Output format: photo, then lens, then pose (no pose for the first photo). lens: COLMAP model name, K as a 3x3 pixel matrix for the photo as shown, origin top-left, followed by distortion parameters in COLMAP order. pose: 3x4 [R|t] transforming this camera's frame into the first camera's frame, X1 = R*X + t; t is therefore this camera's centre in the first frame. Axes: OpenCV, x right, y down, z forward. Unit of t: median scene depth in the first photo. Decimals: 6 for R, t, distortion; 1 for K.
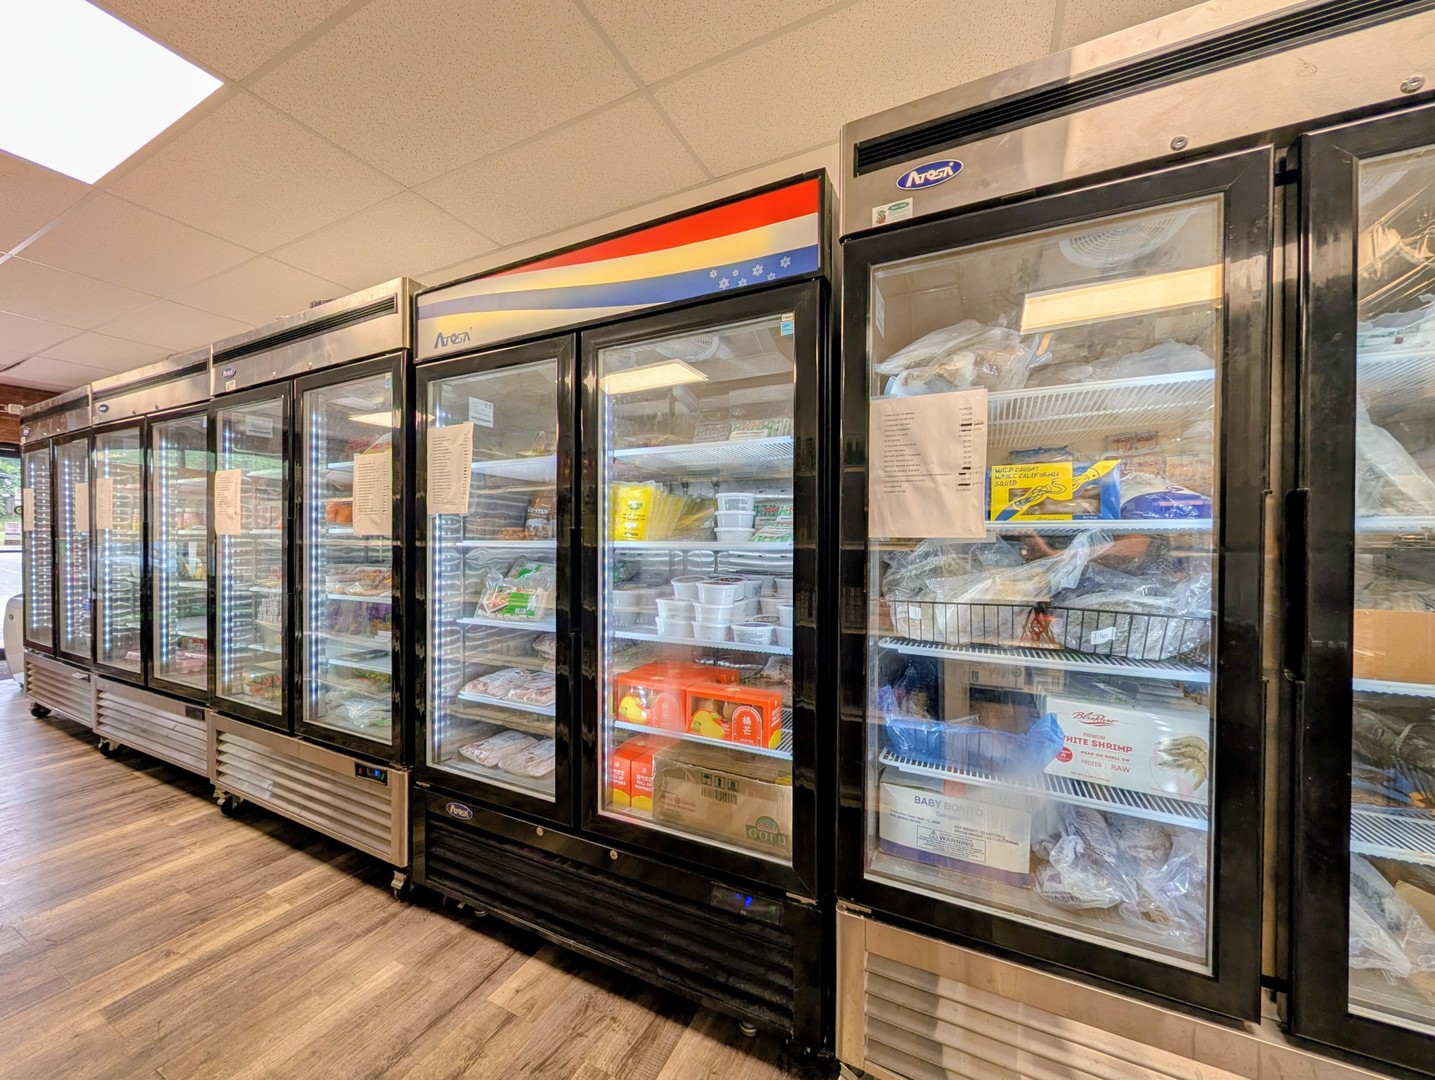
lens RADIAL K [[544.1, 0, 712.9], [0, 544.1, 545.9], [0, 0, 1]] dist [-0.000494, 0.000303]
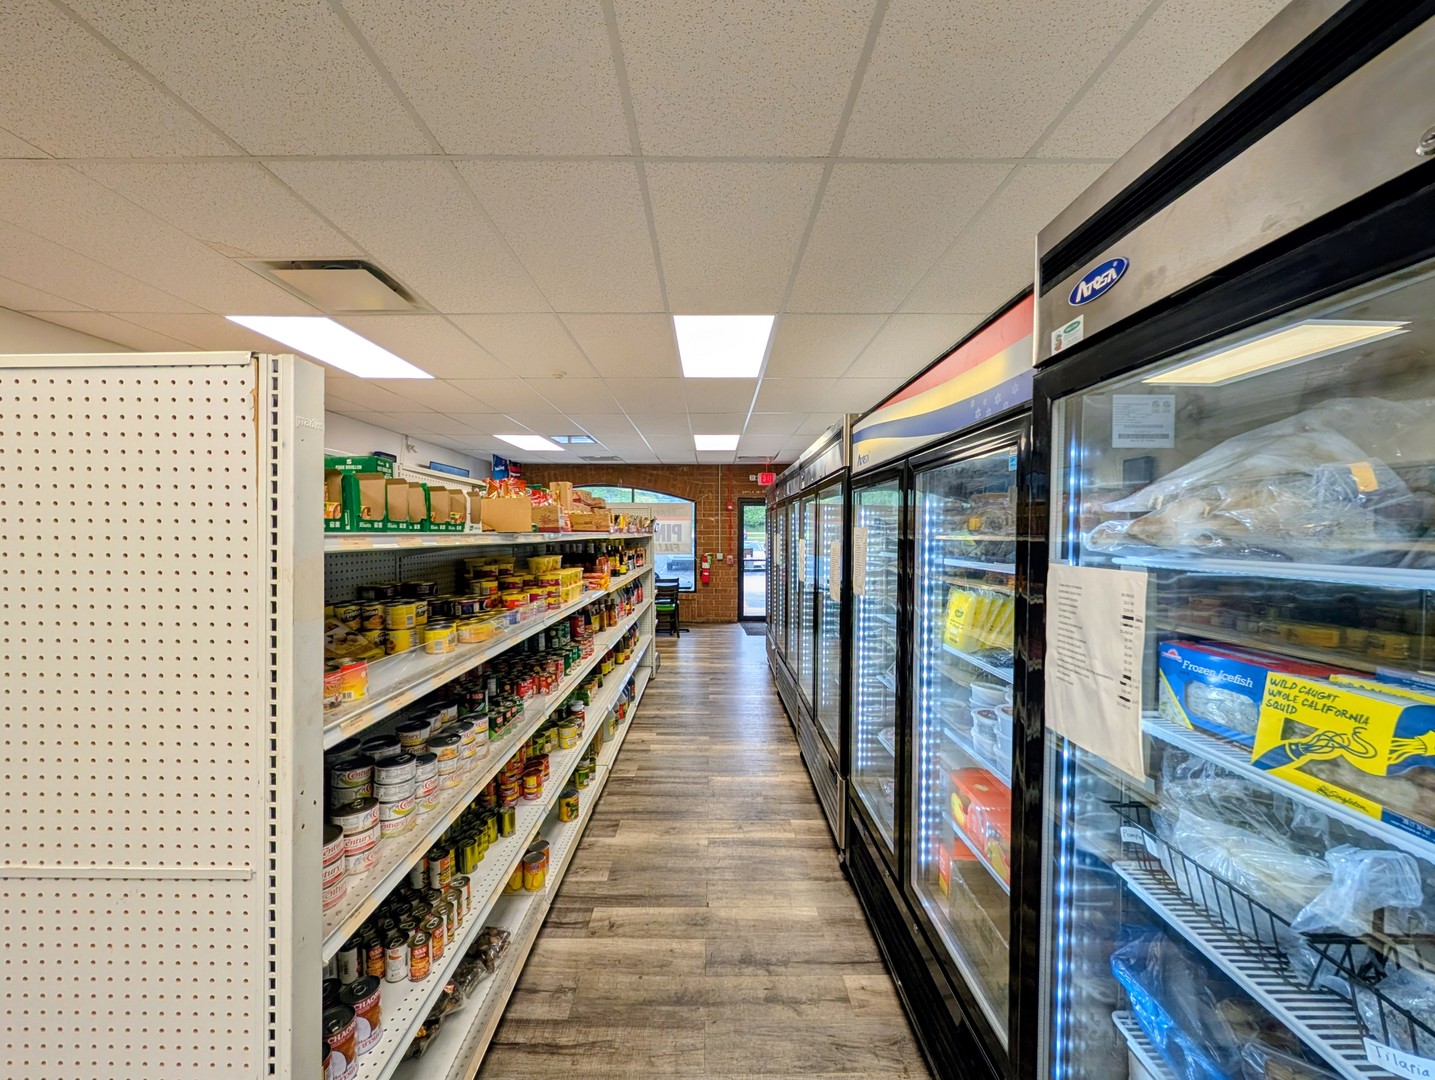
lens RADIAL K [[542.8, 0, 712.8], [0, 542.8, 544.5], [0, 0, 1]] dist [-0.001097, 0.000289]
pose [[0.448860, 0.014335, -0.893487, 0.815470], [-0.008635, 0.999894, 0.011704, -0.306176], [0.893560, 0.002462, 0.448936, 0.168133]]
